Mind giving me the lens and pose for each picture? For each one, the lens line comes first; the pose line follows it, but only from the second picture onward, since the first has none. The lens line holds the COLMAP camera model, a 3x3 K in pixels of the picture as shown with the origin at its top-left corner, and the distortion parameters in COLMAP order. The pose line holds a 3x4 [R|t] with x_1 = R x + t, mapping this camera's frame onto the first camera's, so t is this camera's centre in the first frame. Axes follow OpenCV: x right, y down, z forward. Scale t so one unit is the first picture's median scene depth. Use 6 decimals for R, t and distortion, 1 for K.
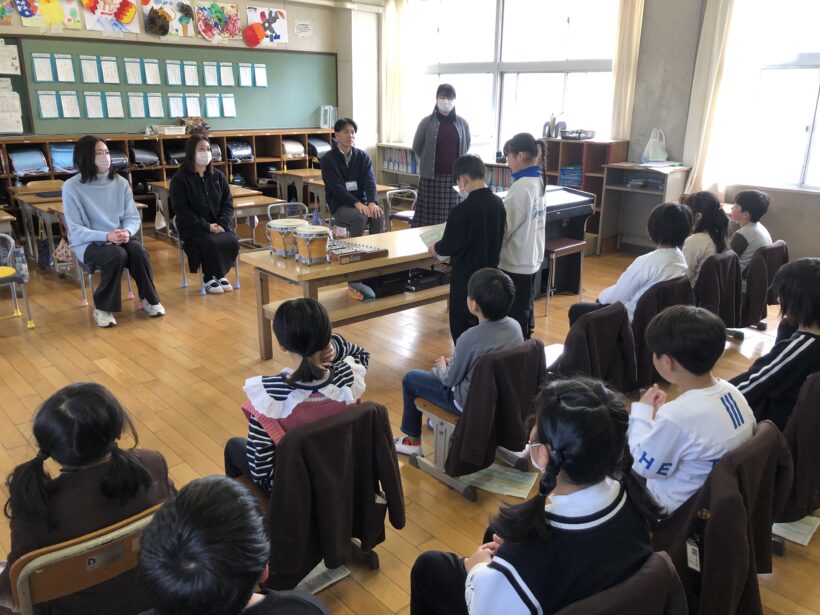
lens RADIAL K [[673.0, 0, 410.0], [0, 673.0, 307.5], [0, 0, 1]] dist [0.005008, -0.022723]
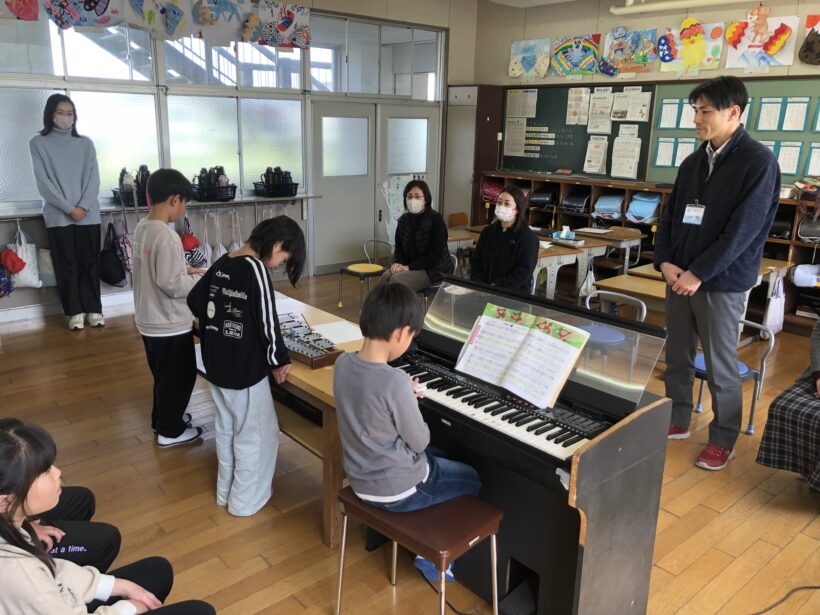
lens RADIAL K [[666.1, 0, 387.9], [0, 666.1, 307.2], [0, 0, 1]] dist [-0.005202, -0.003872]
pose [[-0.034172, 0.246042, -0.968657, 0.405426], [-0.318436, 0.916028, 0.243908, -0.193333], [0.947328, 0.316790, 0.047046, 0.614938]]
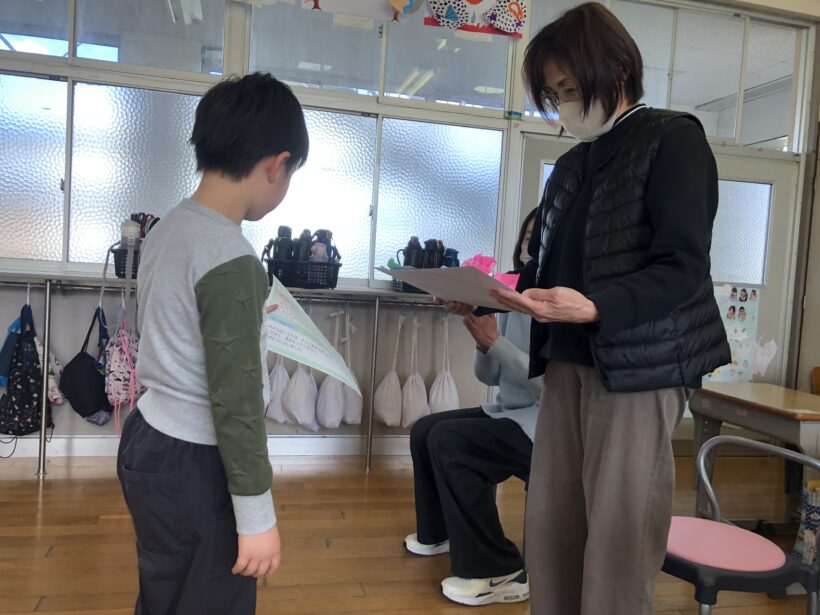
lens RADIAL K [[673.0, 0, 410.0], [0, 673.0, 307.5], [0, 0, 1]] dist [0.005008, -0.022723]
pose [[-0.493573, 0.013512, -0.869599, -0.068496], [-0.331380, 0.921531, 0.202406, -0.148288], [0.804098, 0.388070, -0.450365, 0.680639]]
